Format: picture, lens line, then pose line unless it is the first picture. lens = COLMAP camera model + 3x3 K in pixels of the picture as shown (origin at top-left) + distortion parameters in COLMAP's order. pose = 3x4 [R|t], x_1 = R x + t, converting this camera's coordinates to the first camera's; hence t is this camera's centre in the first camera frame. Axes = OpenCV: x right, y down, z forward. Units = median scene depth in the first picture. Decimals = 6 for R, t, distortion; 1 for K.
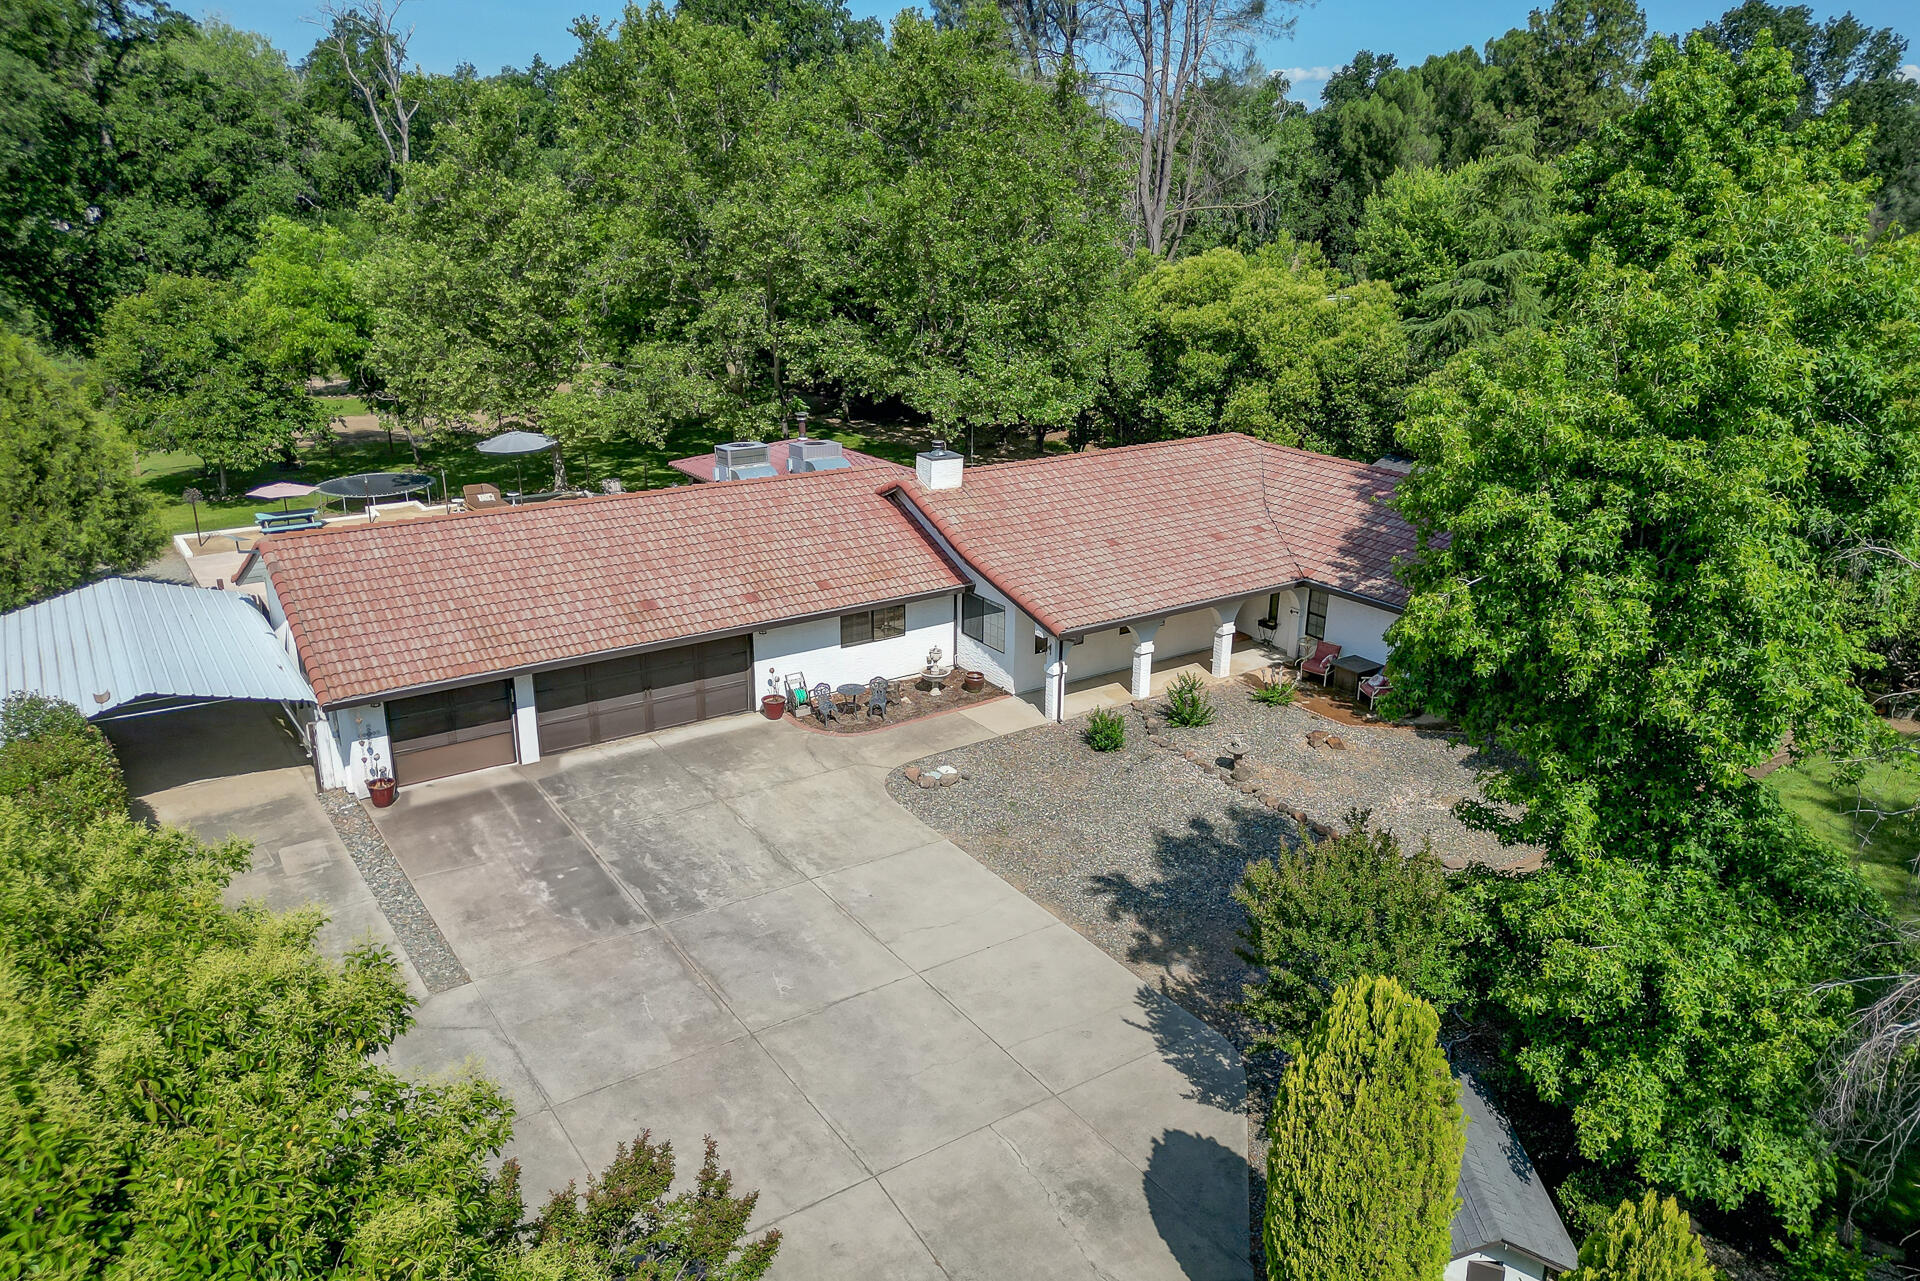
lens RADIAL K [[1358.1, 0, 951.6], [0, 1358.1, 641.8], [0, 0, 1]] dist [0.072689, -0.063419]
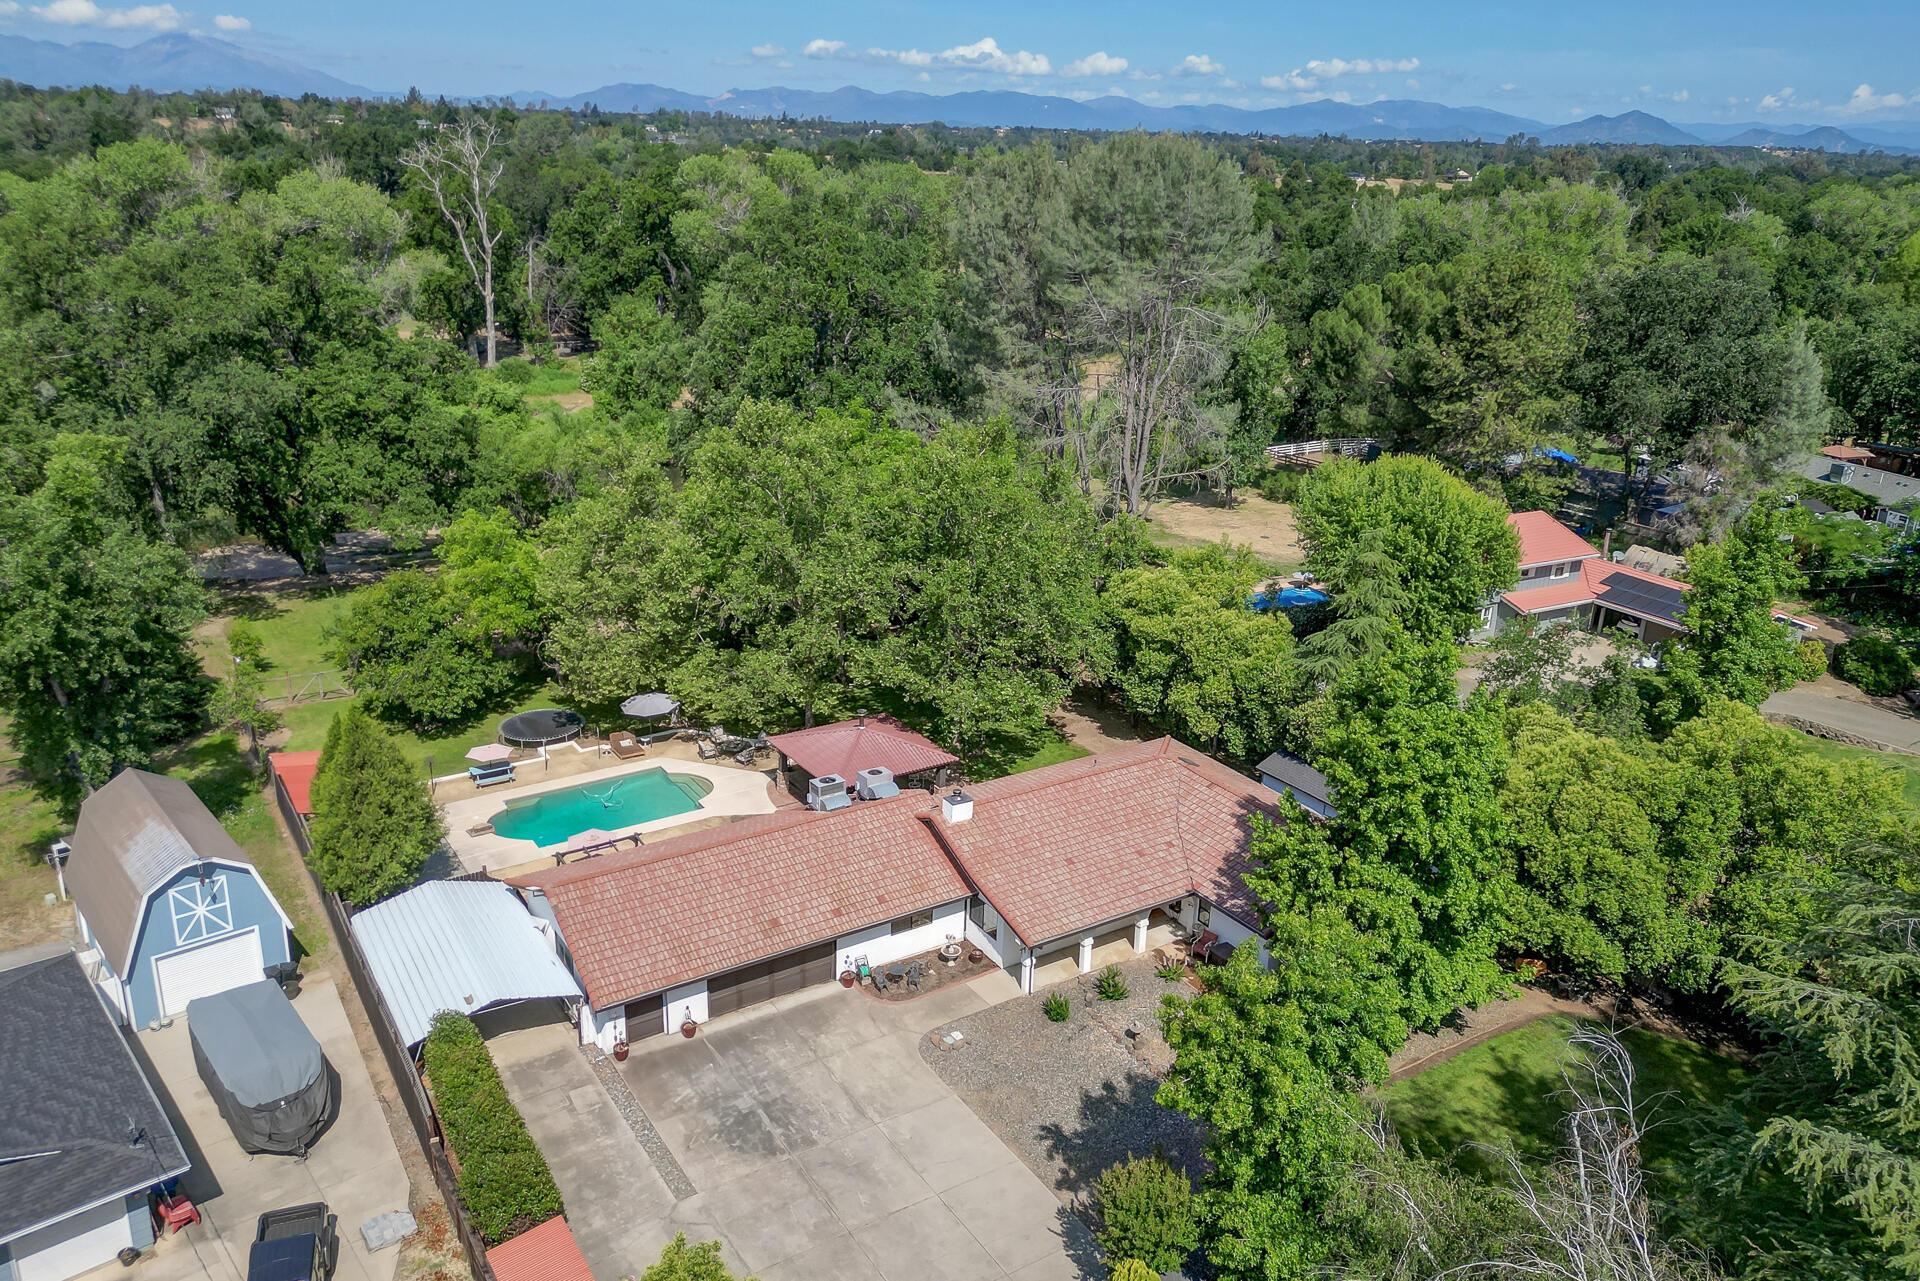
lens RADIAL K [[1358.1, 0, 952.7], [0, 1358.1, 638.9], [0, 0, 1]] dist [0.072689, -0.063419]
pose [[0.999556, 0.027908, -0.010430, -0.004317], [-0.028042, 0.999523, -0.012963, -0.321823], [0.010063, 0.013250, 0.999862, -0.569874]]
